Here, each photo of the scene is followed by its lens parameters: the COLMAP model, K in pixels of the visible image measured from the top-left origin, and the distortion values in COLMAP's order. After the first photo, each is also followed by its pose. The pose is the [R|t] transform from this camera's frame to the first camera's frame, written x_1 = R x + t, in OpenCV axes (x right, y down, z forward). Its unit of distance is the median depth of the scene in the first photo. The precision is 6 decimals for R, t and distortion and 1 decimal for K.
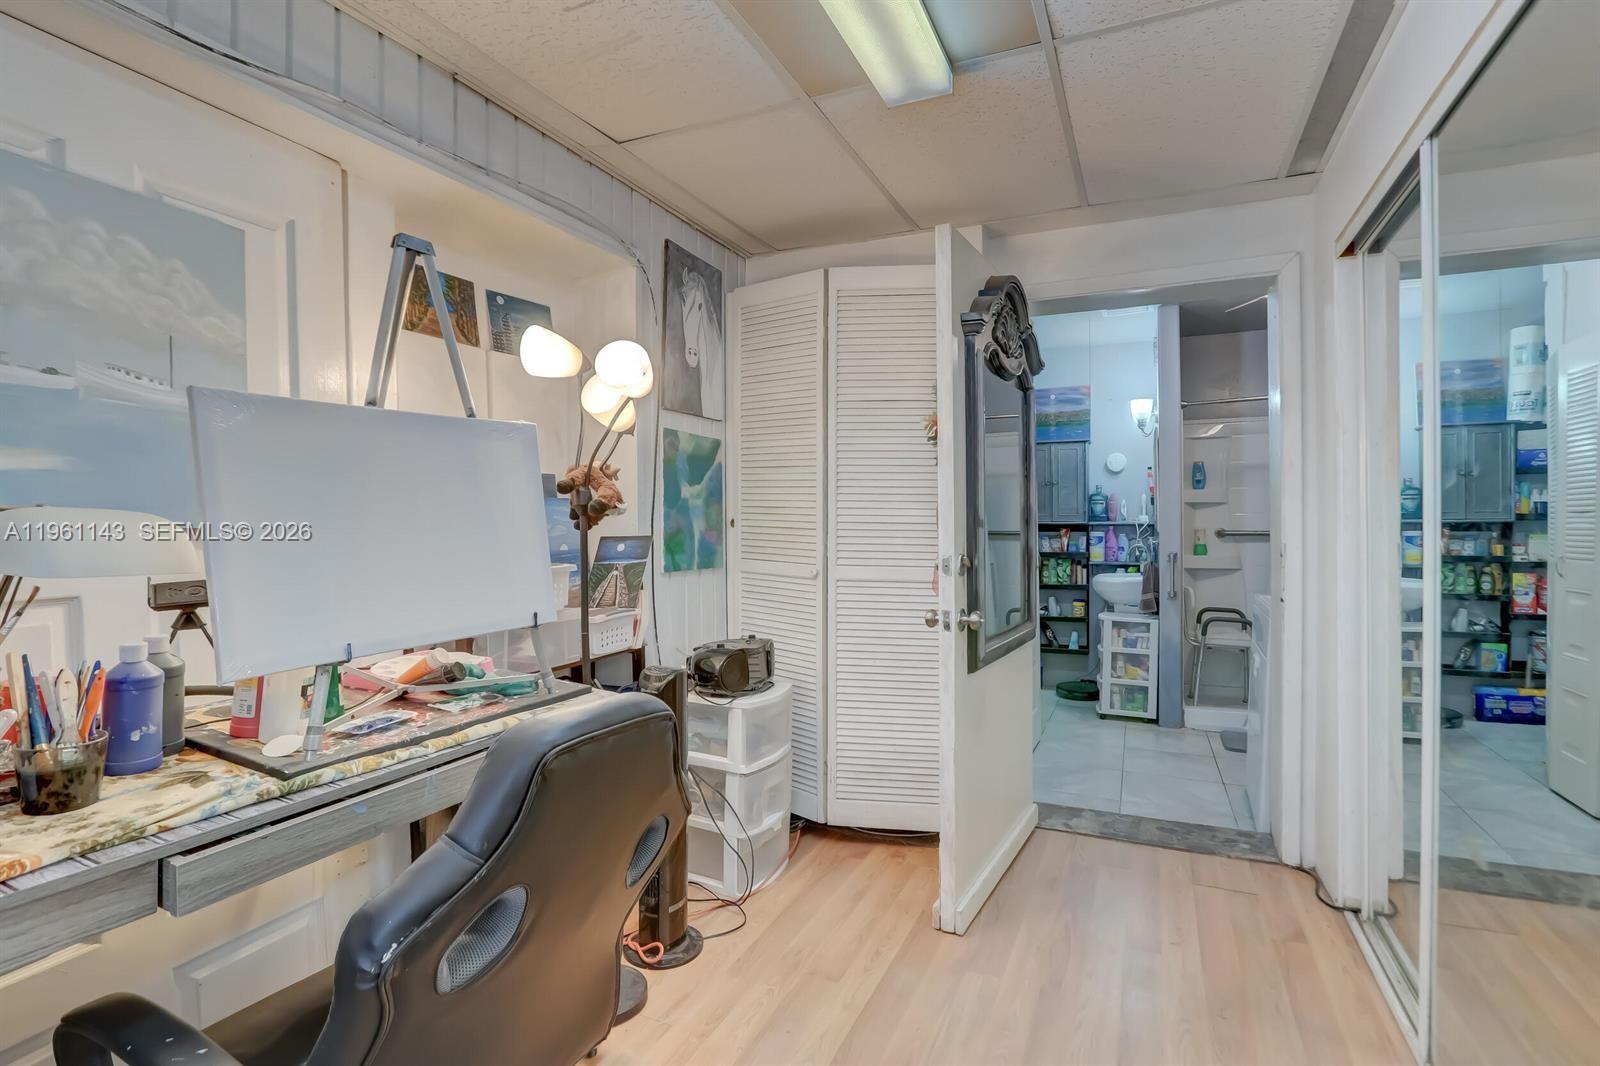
lens RADIAL K [[736.8, 0, 815.0], [0, 736.8, 531.5], [0, 0, 1]] dist [-0.036191, 0.000485]
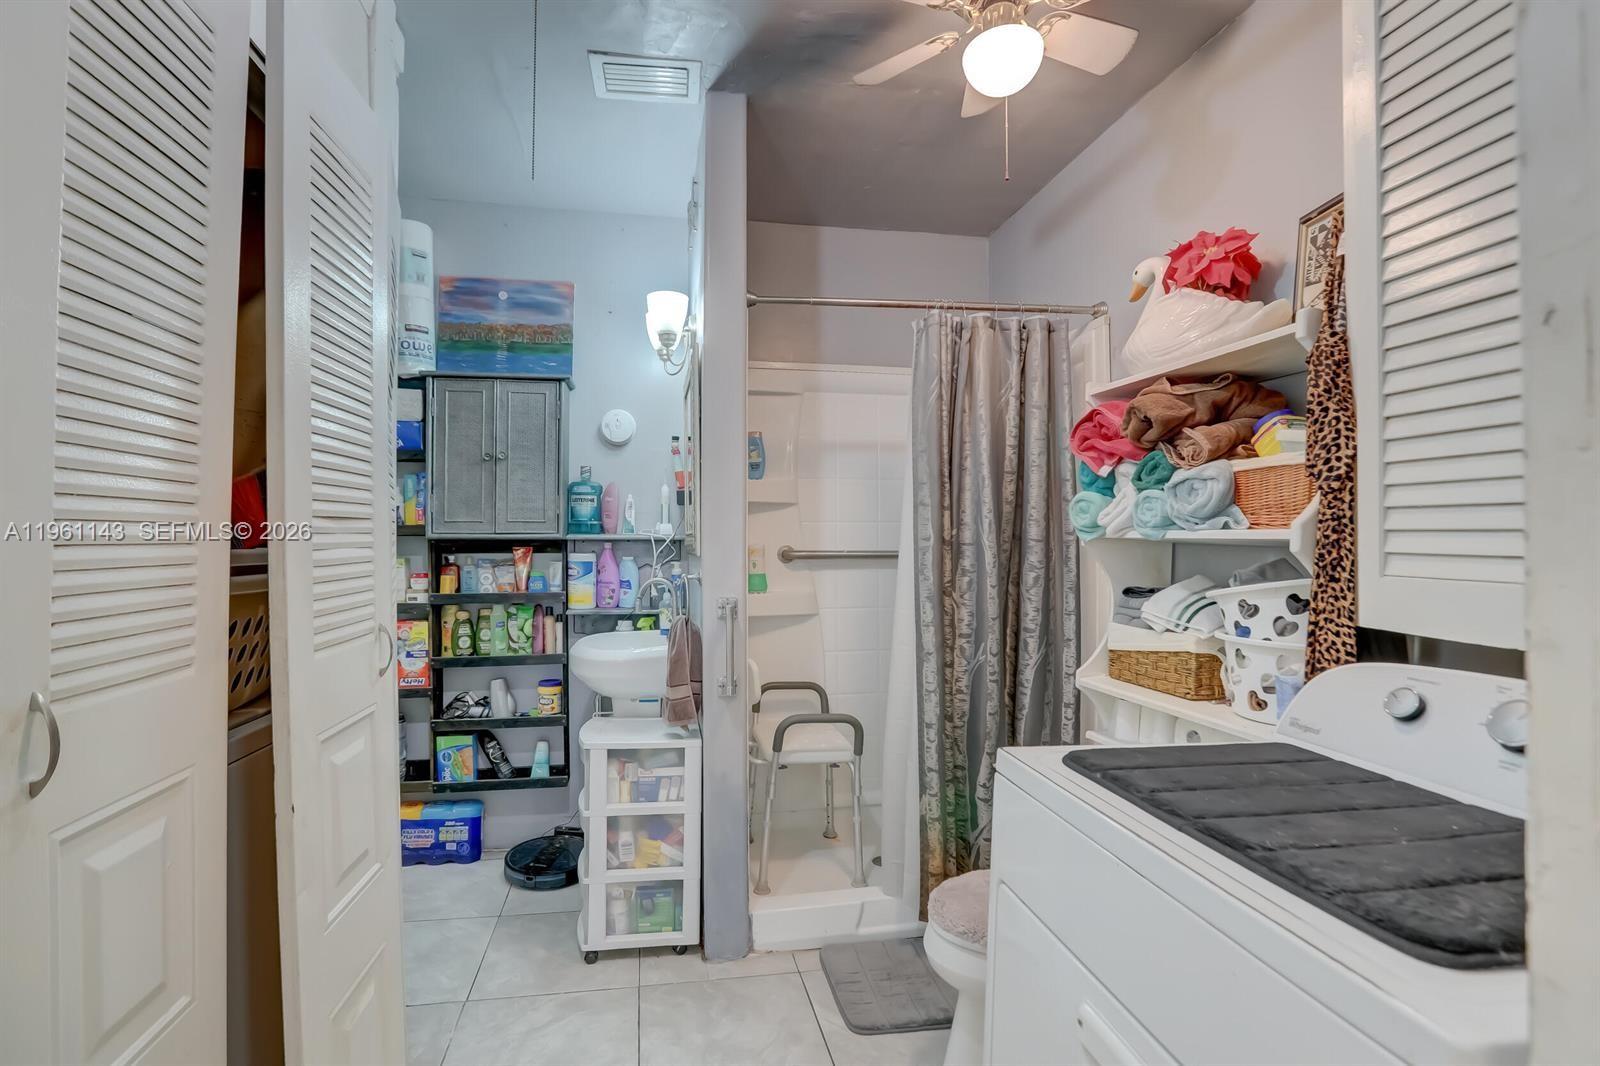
lens RADIAL K [[736.8, 0, 815.2], [0, 736.8, 530.9], [0, 0, 1]] dist [-0.036191, 0.000485]
pose [[0.794869, 0.007184, 0.606738, 0.198934], [-0.000164, 0.999932, -0.011624, -0.009724], [-0.606781, 0.009140, 0.794817, 0.480974]]
